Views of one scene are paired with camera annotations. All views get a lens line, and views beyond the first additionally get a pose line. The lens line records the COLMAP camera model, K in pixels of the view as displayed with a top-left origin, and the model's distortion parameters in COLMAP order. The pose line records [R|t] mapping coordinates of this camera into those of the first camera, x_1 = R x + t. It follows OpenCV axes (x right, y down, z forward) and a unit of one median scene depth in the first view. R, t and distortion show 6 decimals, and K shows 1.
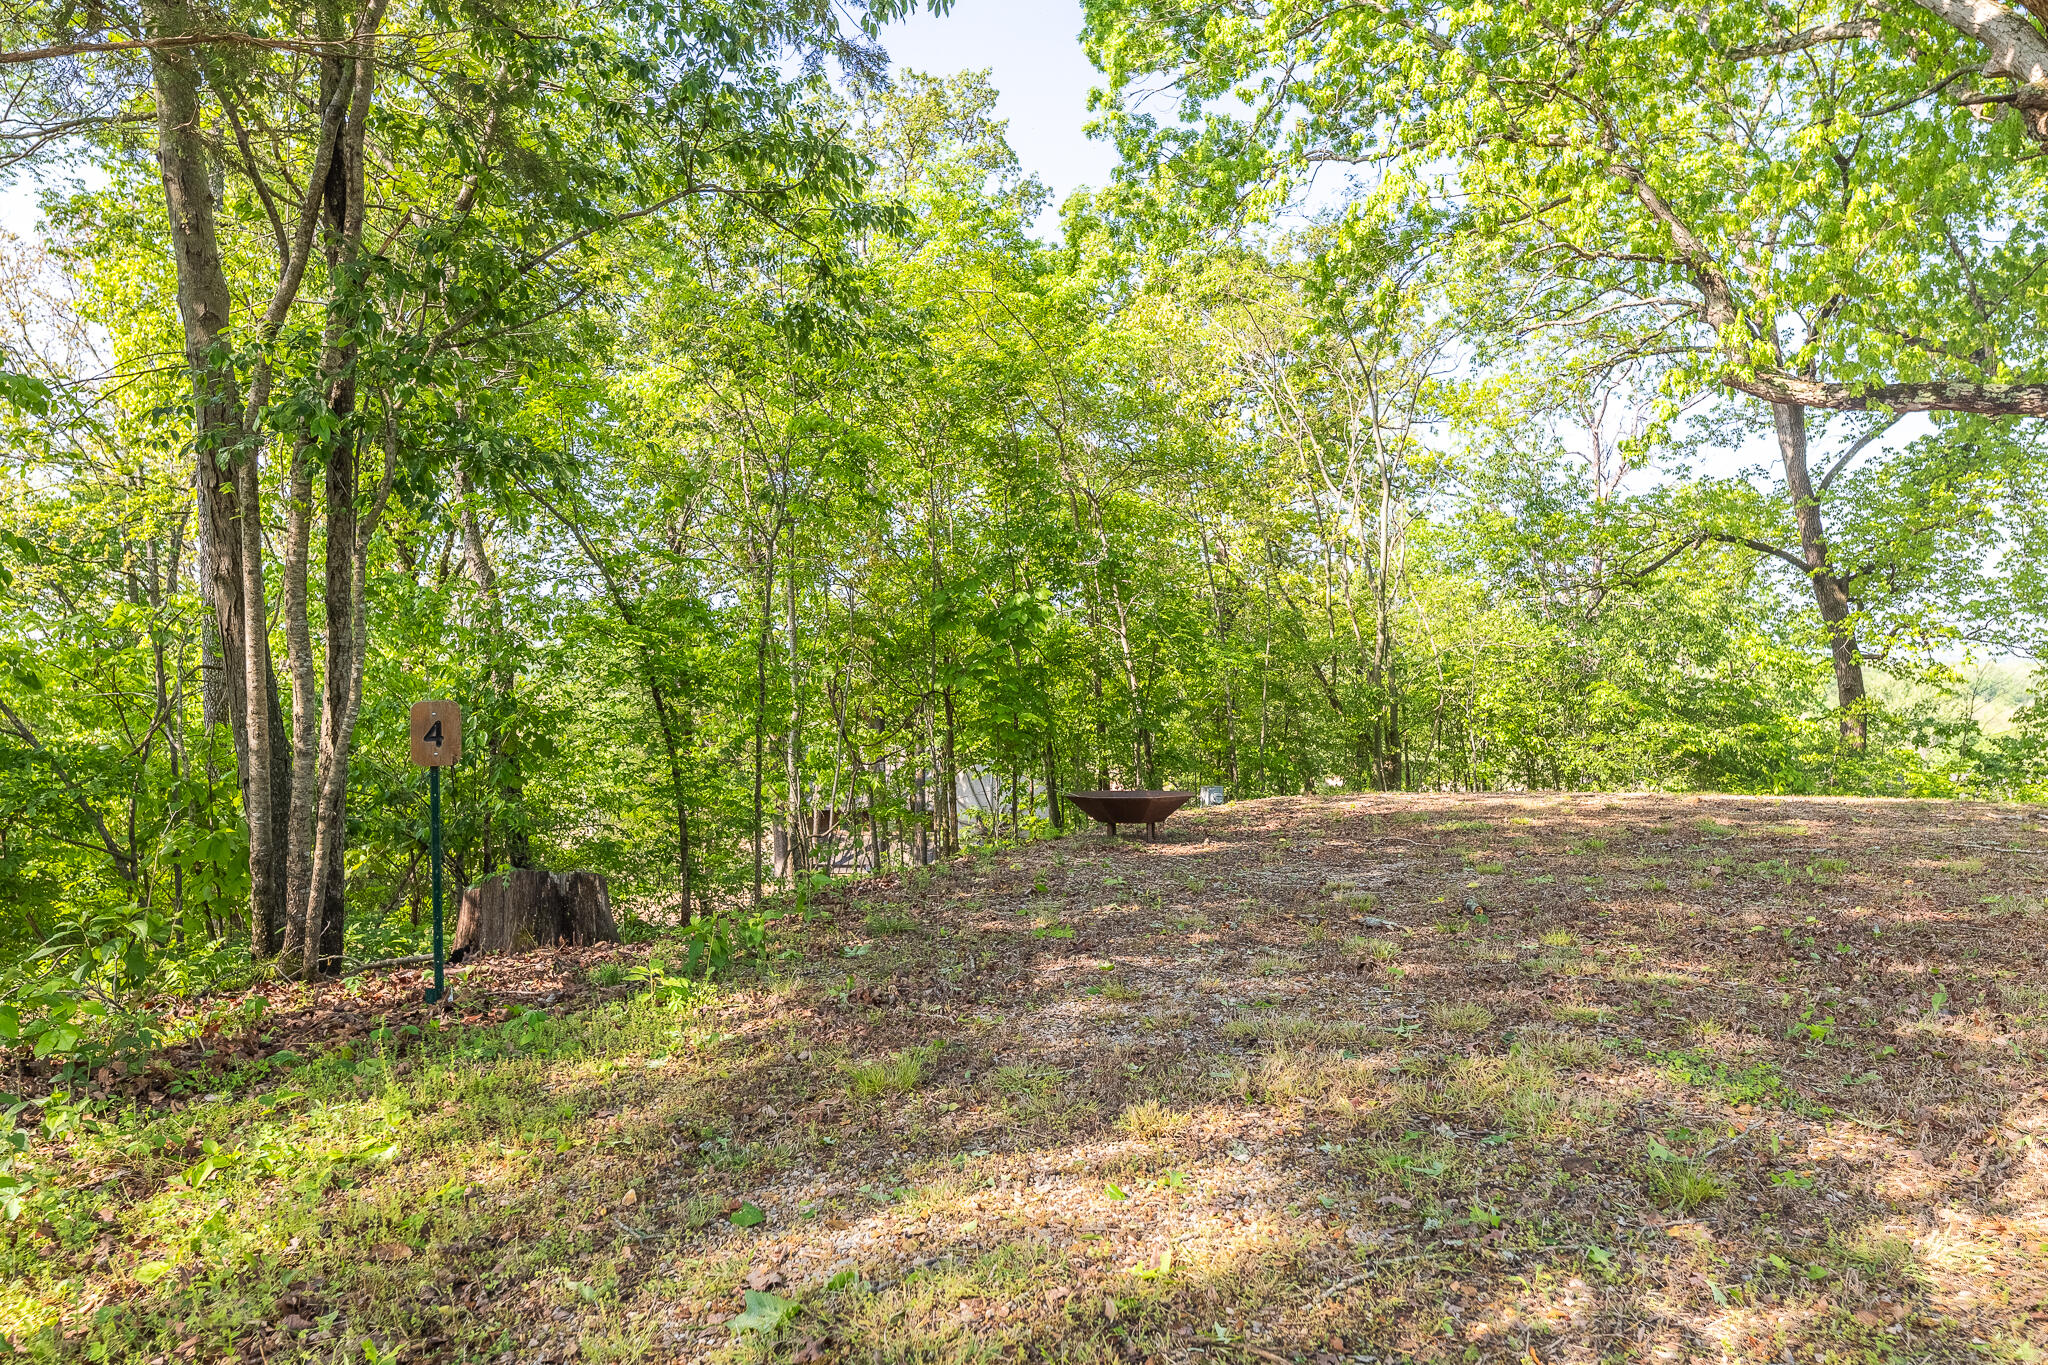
lens RADIAL K [[1369.0, 0, 1024.3], [0, 1369.0, 686.8], [0, 0, 1]] dist [-0.002769, -0.002150]
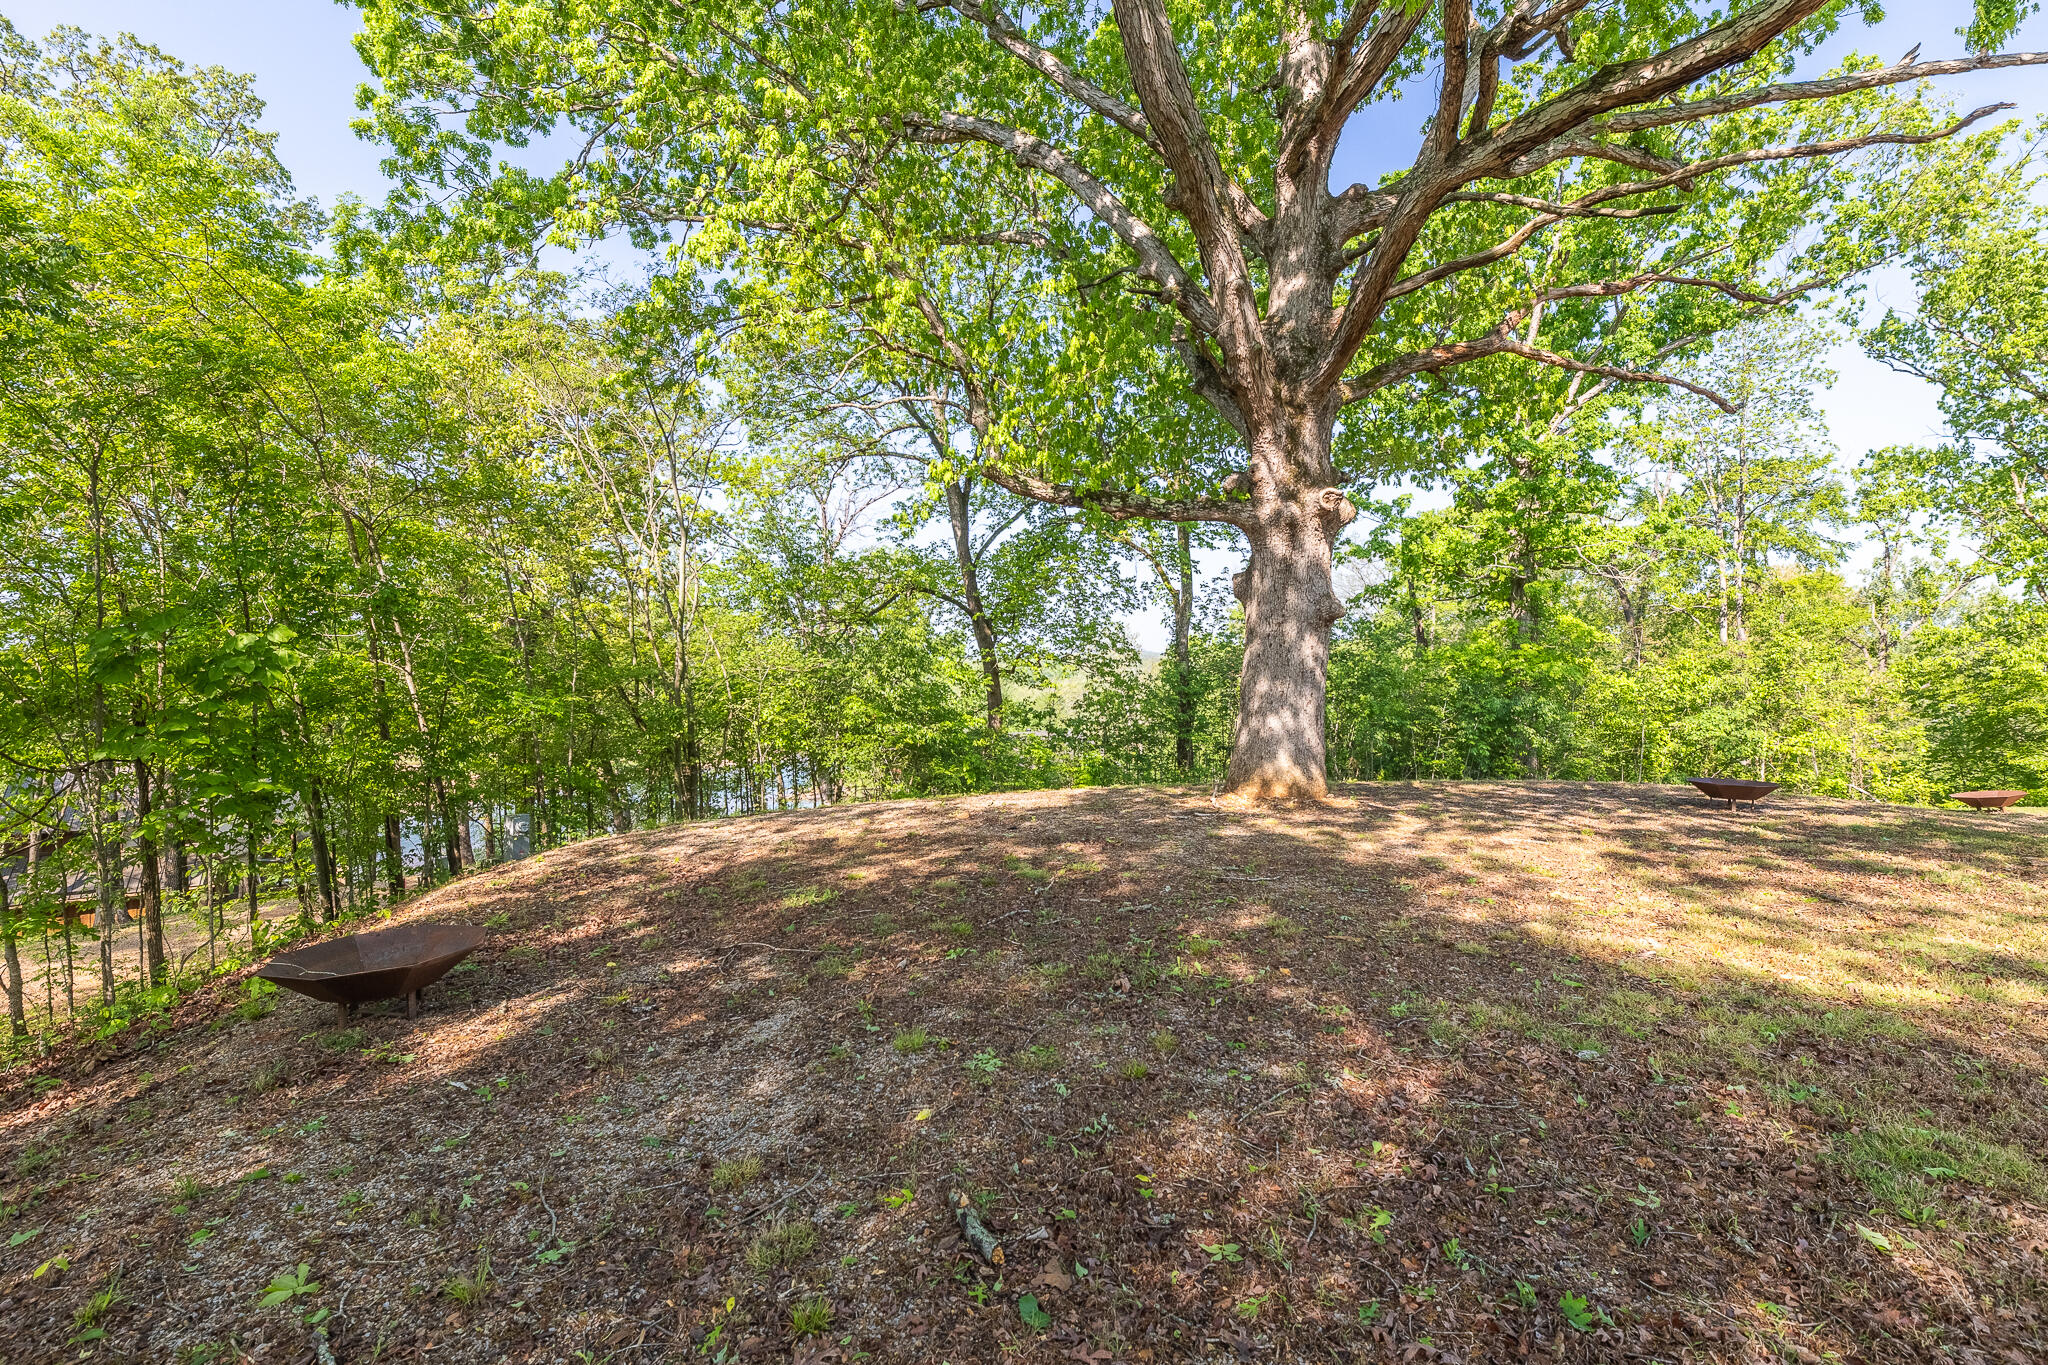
lens RADIAL K [[914.7, 0, 1017.8], [0, 914.7, 674.3], [0, 0, 1]] dist [0.003902, 0.000310]
pose [[0.805486, -0.011570, 0.592502, 0.028033], [0.009377, 0.999933, 0.006778, -0.028350], [-0.592541, 0.000097, 0.805541, 0.188367]]
